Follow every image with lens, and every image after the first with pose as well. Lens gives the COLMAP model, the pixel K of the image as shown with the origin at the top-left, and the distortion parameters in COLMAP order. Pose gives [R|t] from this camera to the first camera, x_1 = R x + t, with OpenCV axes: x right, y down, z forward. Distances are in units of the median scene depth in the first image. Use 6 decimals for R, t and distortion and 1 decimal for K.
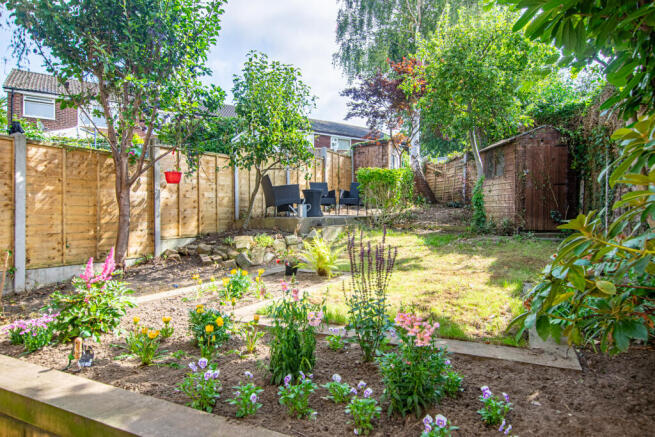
lens RADIAL K [[380.8, 0, 325.7], [0, 380.8, 218.6], [0, 0, 1]] dist [0.006066, 0.001600]
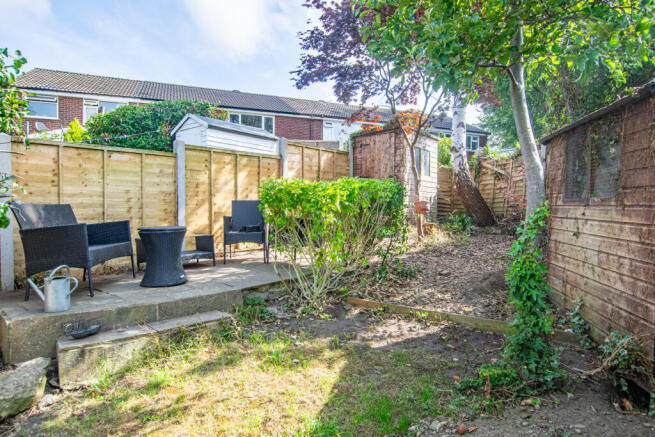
lens RADIAL K [[380.8, 0, 329.2], [0, 380.8, 216.8], [0, 0, 1]] dist [0.006066, 0.001600]
pose [[0.976720, 0.009312, -0.214314, 0.173675], [-0.007748, 0.999937, 0.008136, -0.058899], [0.214376, -0.006286, 0.976731, 0.367088]]
